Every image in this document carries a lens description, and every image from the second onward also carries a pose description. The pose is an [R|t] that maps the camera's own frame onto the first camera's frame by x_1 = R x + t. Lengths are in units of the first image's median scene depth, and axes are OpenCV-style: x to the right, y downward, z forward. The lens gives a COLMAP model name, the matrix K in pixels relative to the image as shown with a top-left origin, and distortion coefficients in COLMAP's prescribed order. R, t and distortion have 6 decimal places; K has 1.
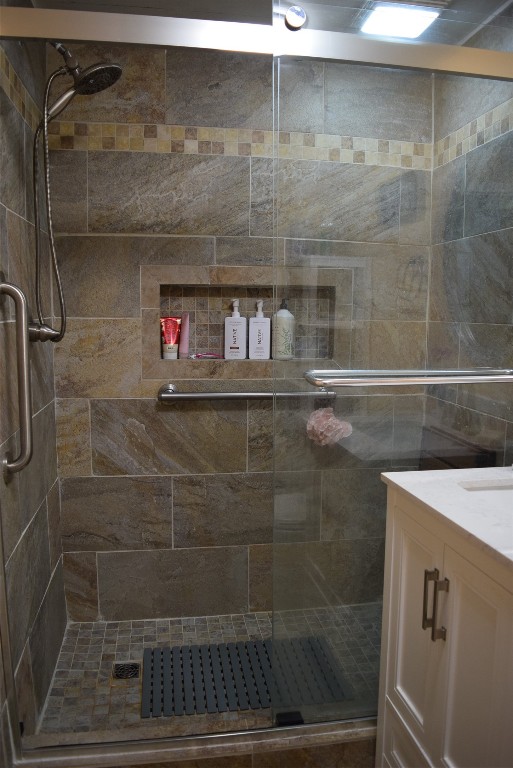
lens RADIAL K [[605.0, 0, 255.8], [0, 605.0, 383.7], [0, 0, 1]] dist [-0.094640, 0.022827]
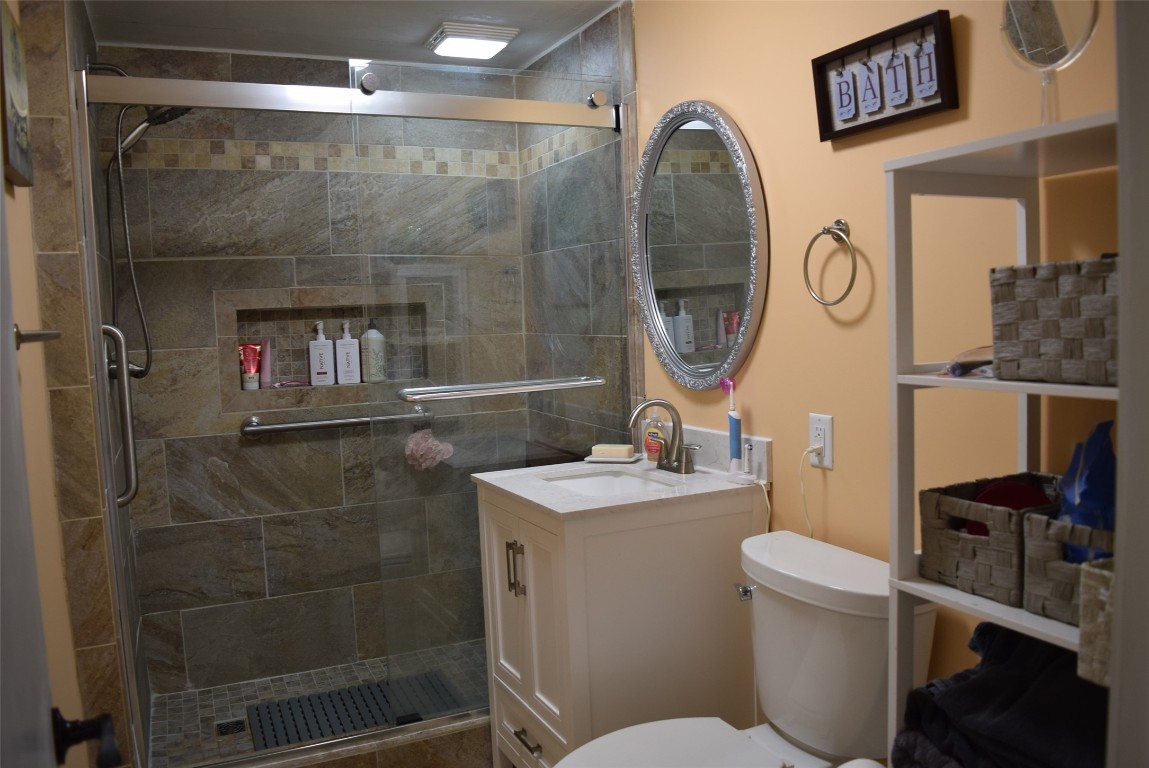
lens RADIAL K [[905.2, 0, 577.1], [0, 905.2, 385.6], [0, 0, 1]] dist [-0.094640, 0.022827]
pose [[0.961942, -0.064936, 0.265427, -0.026385], [0.074084, 0.996949, -0.024589, 0.023893], [-0.263020, 0.043317, 0.963817, -0.455579]]
